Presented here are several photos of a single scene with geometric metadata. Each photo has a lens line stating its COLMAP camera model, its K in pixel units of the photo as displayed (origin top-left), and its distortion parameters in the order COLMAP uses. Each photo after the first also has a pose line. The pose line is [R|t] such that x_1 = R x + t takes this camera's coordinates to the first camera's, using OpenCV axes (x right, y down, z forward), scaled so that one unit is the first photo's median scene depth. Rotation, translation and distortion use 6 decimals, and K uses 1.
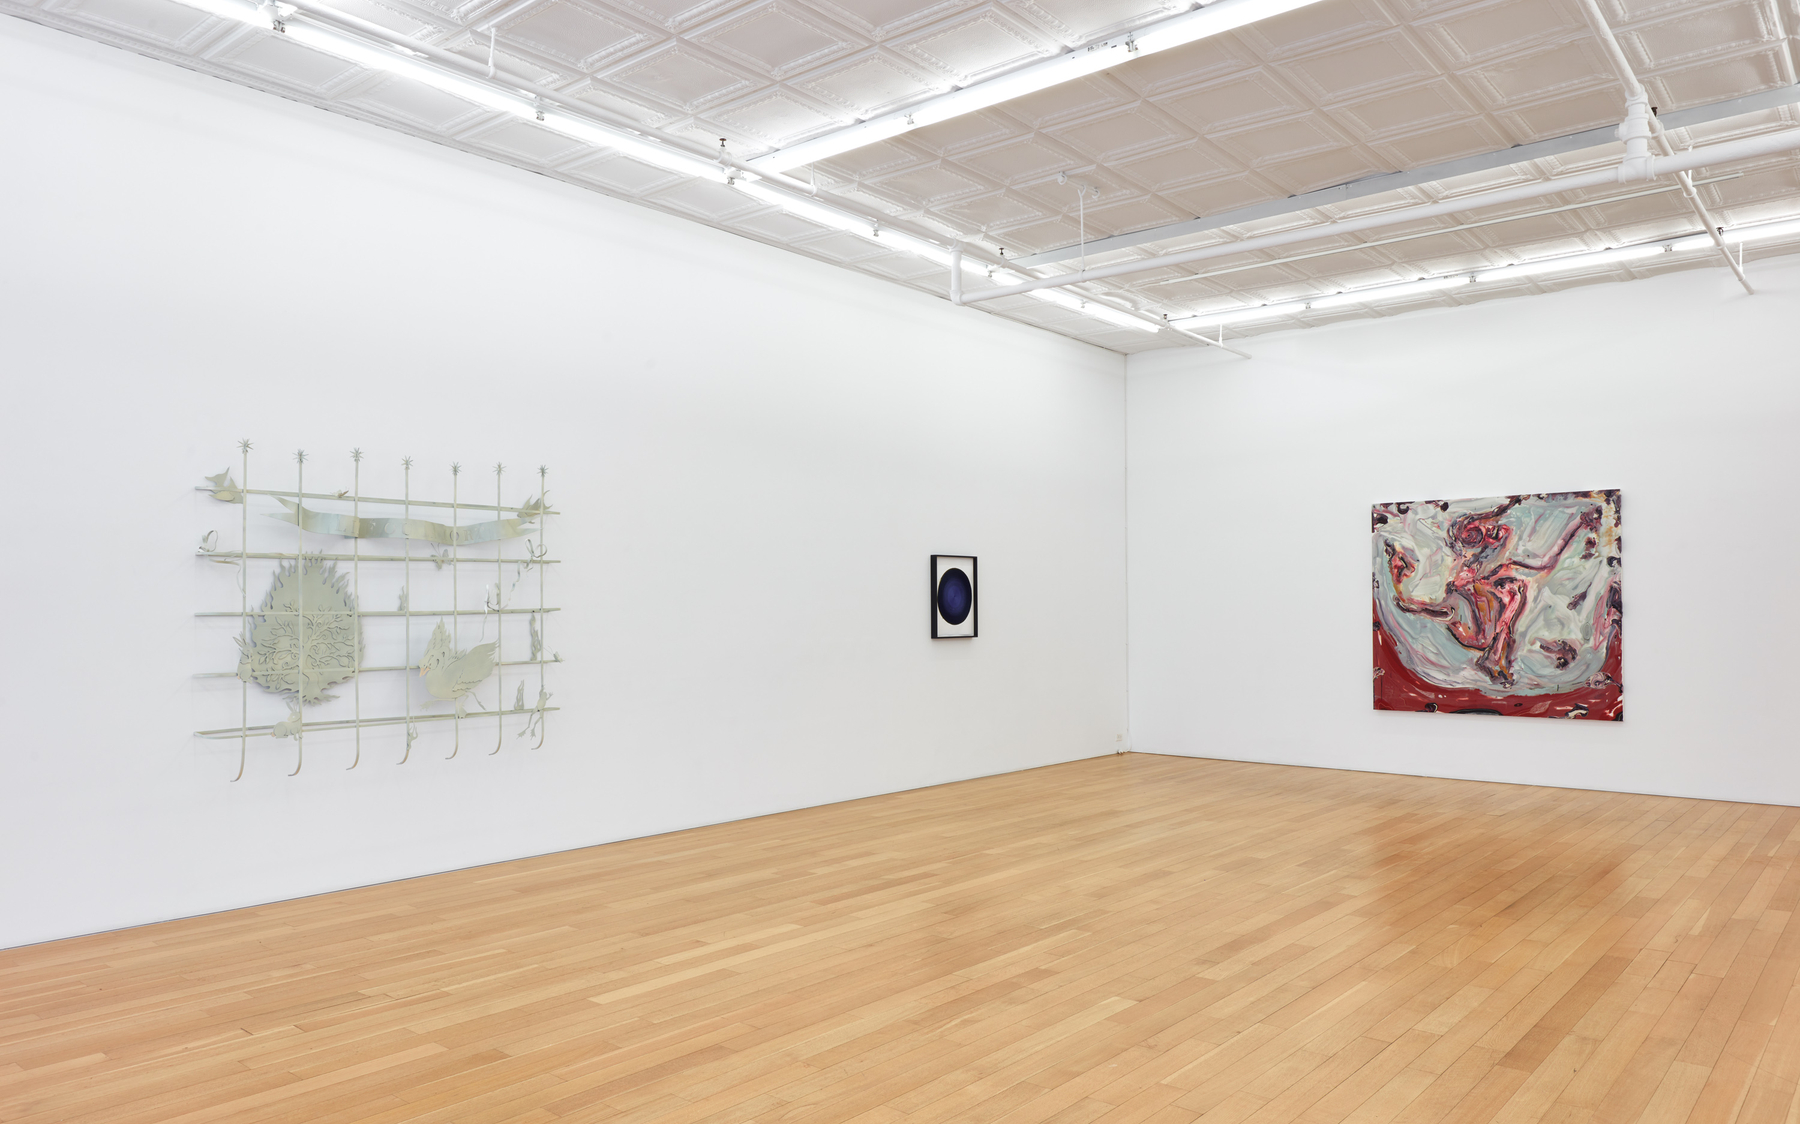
lens RADIAL K [[1243.1, 0, 896.9], [0, 1243.1, 600.4], [0, 0, 1]] dist [0.000656, -0.002412]
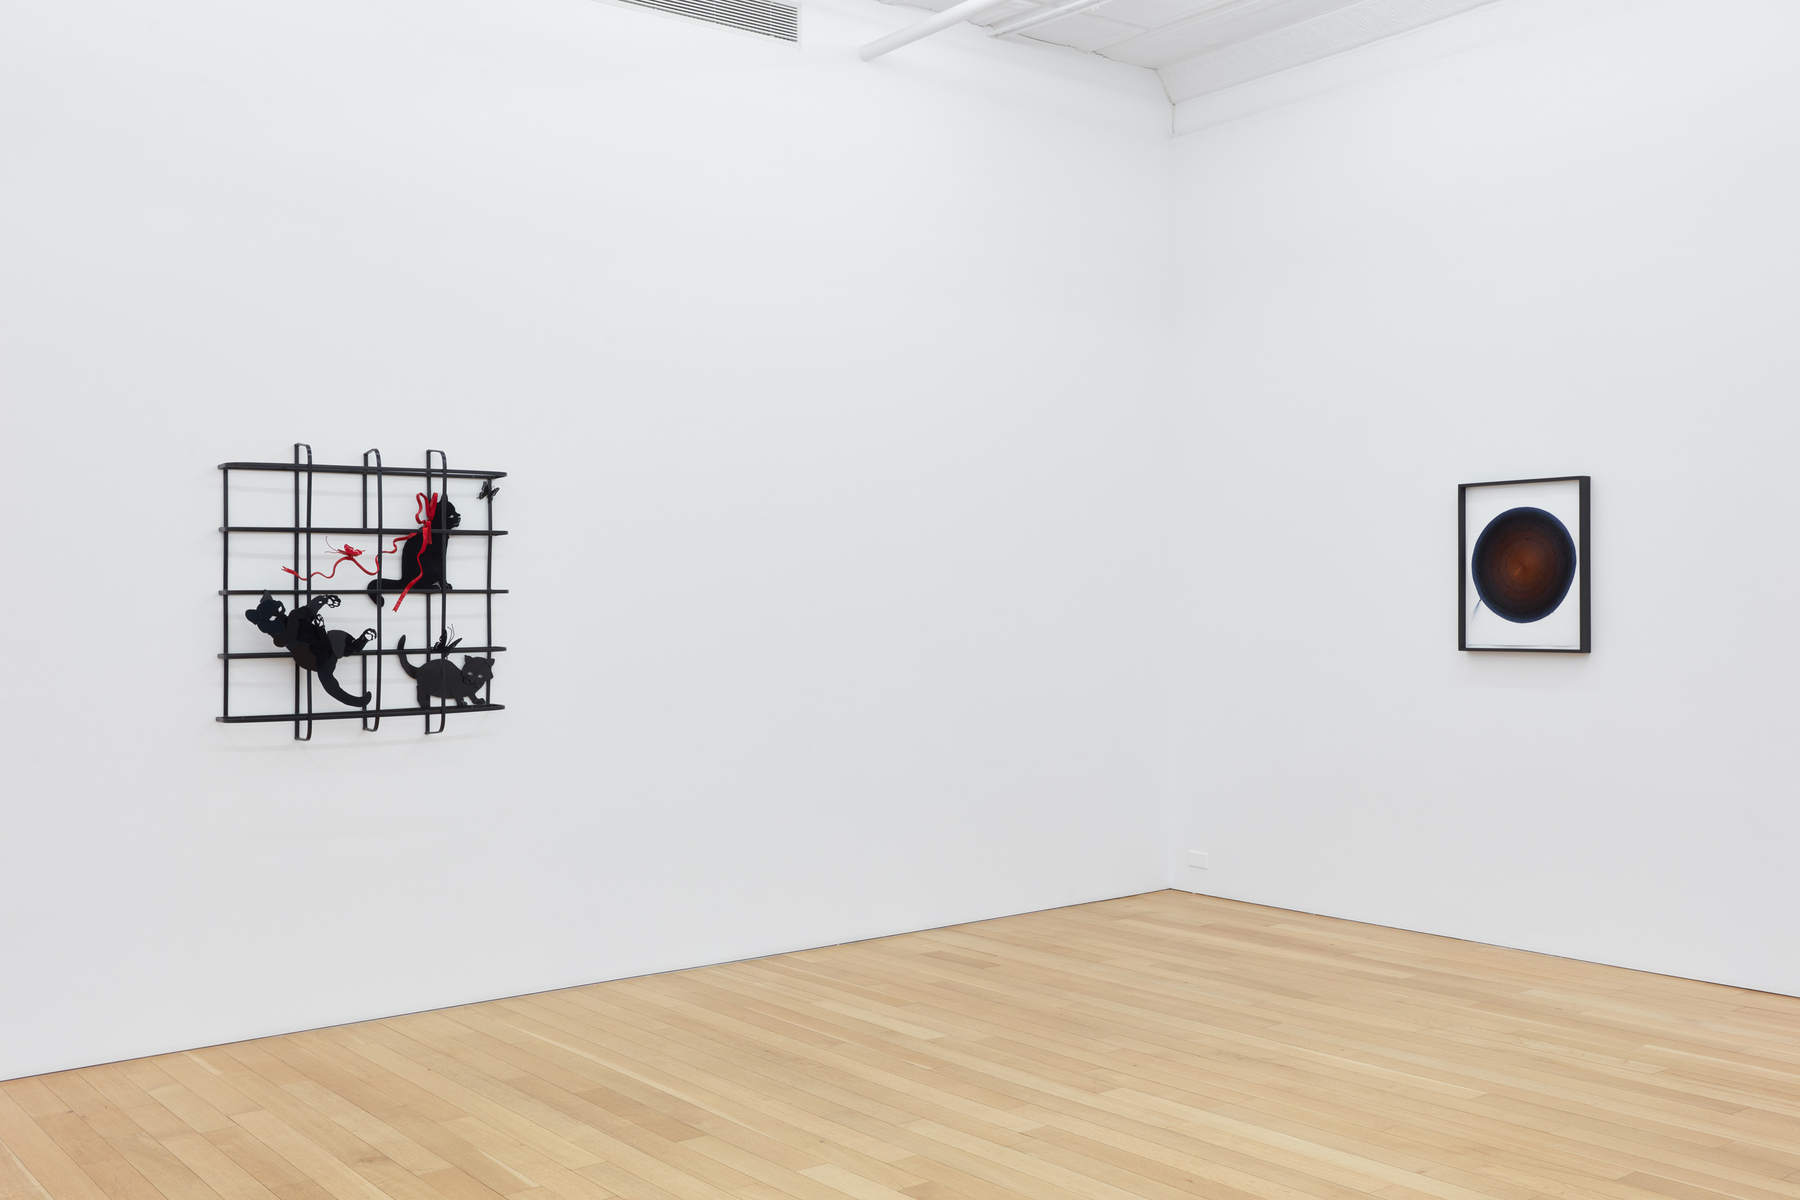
lens RADIAL K [[1715.7, 0, 900.0], [0, 1715.7, 600.0], [0, 0, 1]] dist [0.002690, 0.015358]
pose [[-0.203303, 0.004753, -0.979104, 0.757643], [0.010942, 0.999937, 0.002582, 0.006210], [0.979055, -0.010188, -0.203342, 0.913953]]
